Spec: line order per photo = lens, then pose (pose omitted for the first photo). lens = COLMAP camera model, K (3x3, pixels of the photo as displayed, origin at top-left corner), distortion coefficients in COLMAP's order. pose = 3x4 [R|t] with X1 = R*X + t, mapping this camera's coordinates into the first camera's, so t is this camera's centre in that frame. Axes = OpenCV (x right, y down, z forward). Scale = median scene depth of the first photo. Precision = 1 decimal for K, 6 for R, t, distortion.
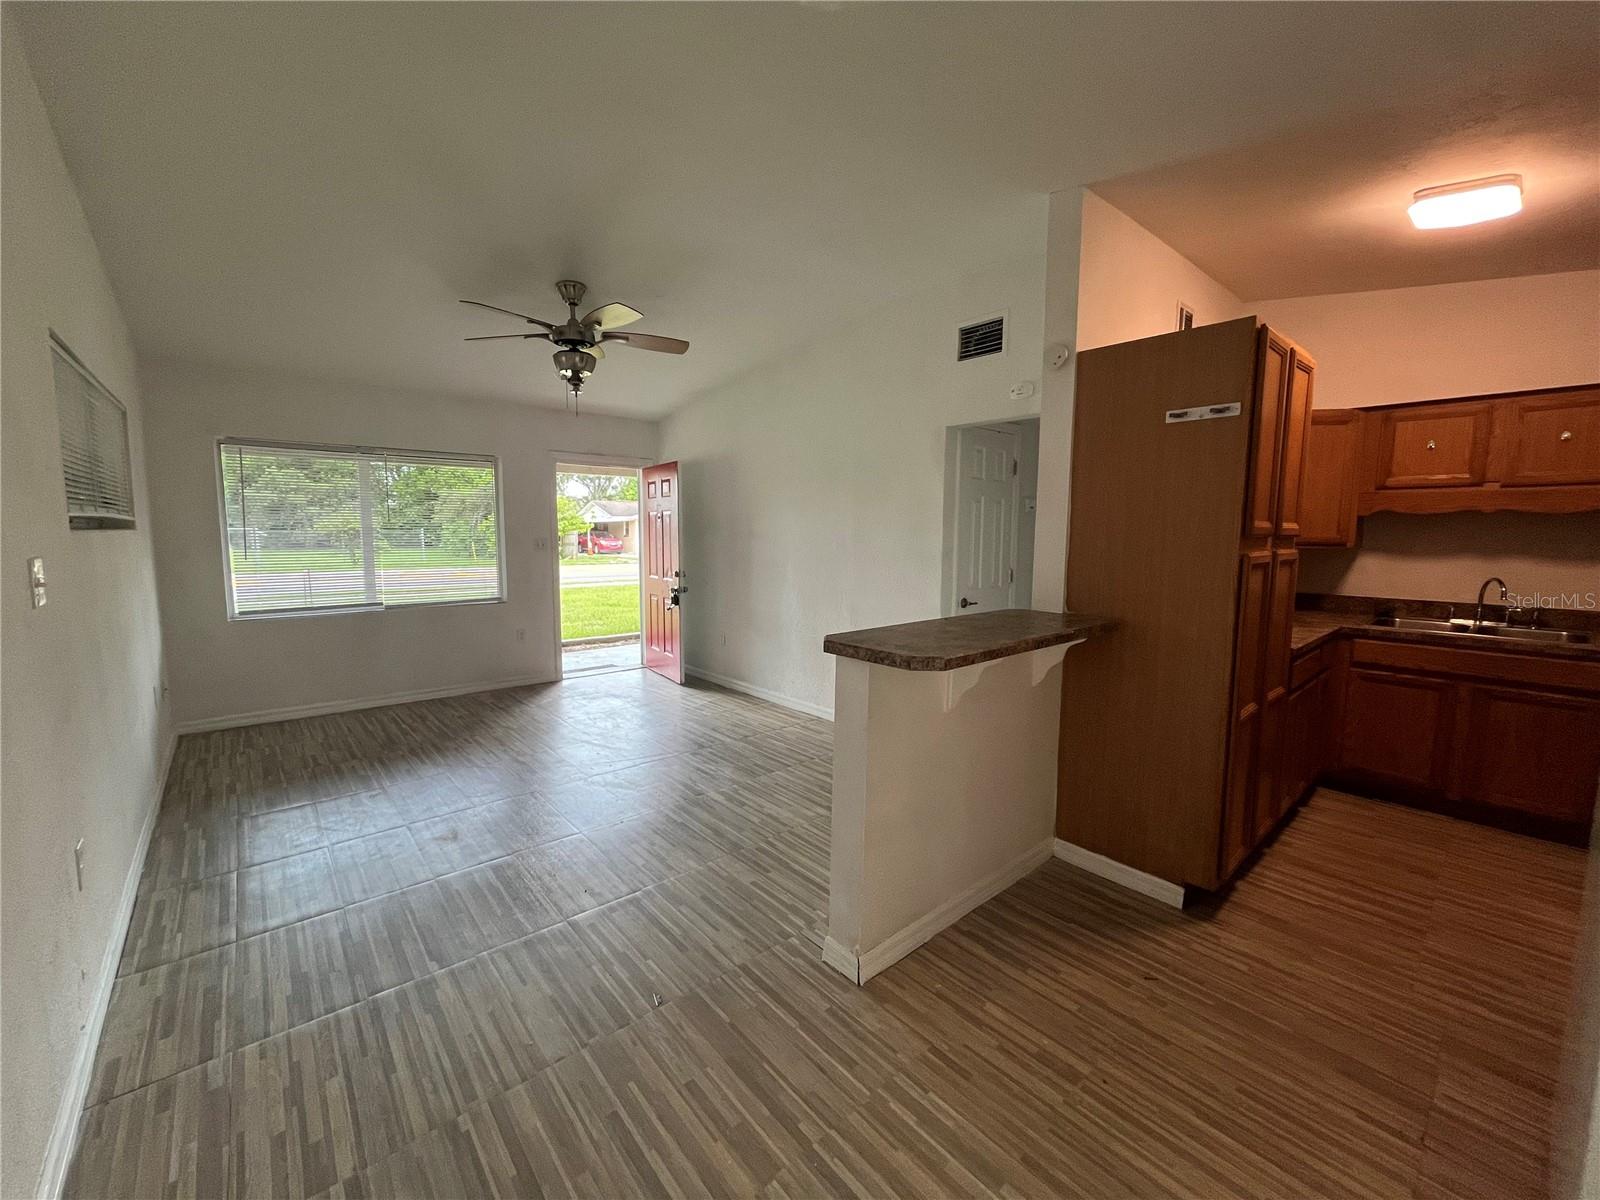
lens RADIAL K [[643.5, 0, 795.6], [0, 643.5, 597.3], [0, 0, 1]] dist [-0.002413, 0.000569]
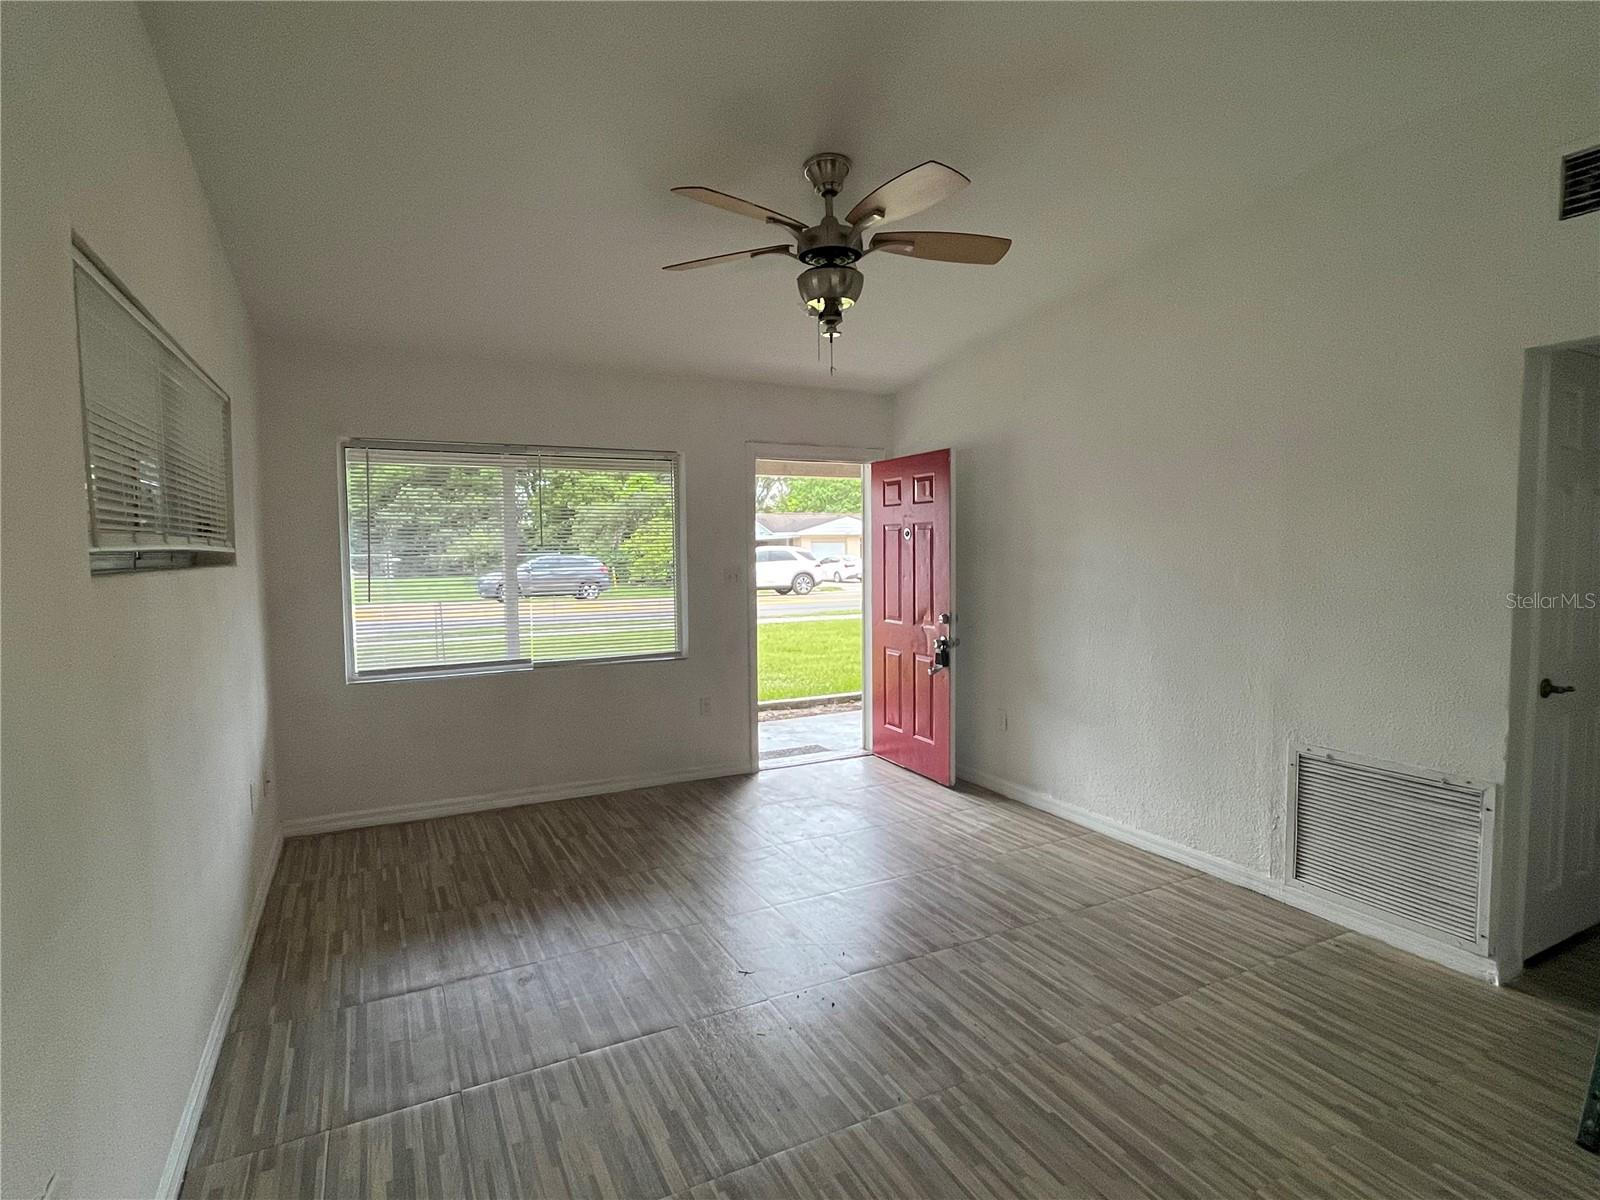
lens RADIAL K [[823.3, 0, 796.4], [0, 823.3, 596.8], [0, 0, 1]] dist [-0.000552, -0.000880]
pose [[0.971667, -0.001097, -0.236350, -0.191495], [-0.009364, 0.999025, -0.043133, -0.034679], [0.236167, 0.044124, 0.970710, 0.244178]]
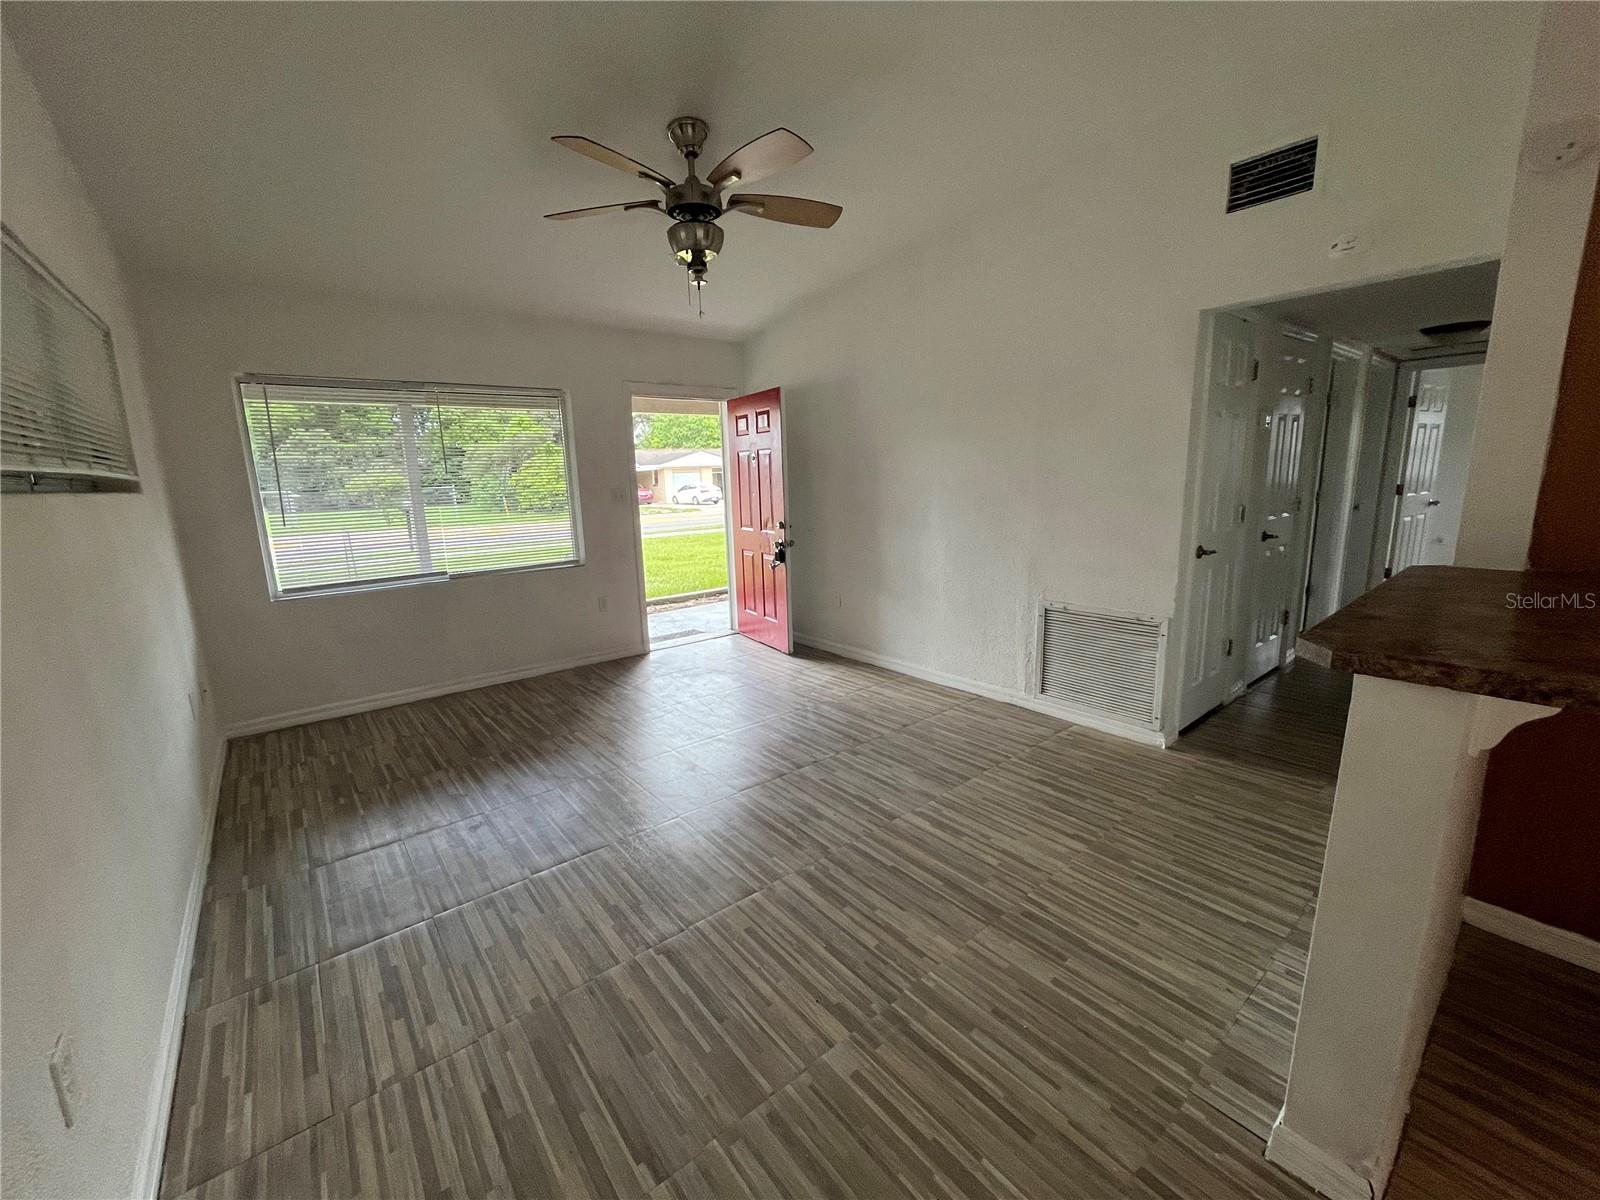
lens RADIAL K [[643.5, 0, 794.8], [0, 643.5, 596.5], [0, 0, 1]] dist [-0.002413, 0.000569]
pose [[0.998767, -0.029629, -0.039836, -0.217455], [0.032872, 0.995975, 0.083381, -0.020579], [0.037205, -0.084588, 0.995721, 0.248763]]
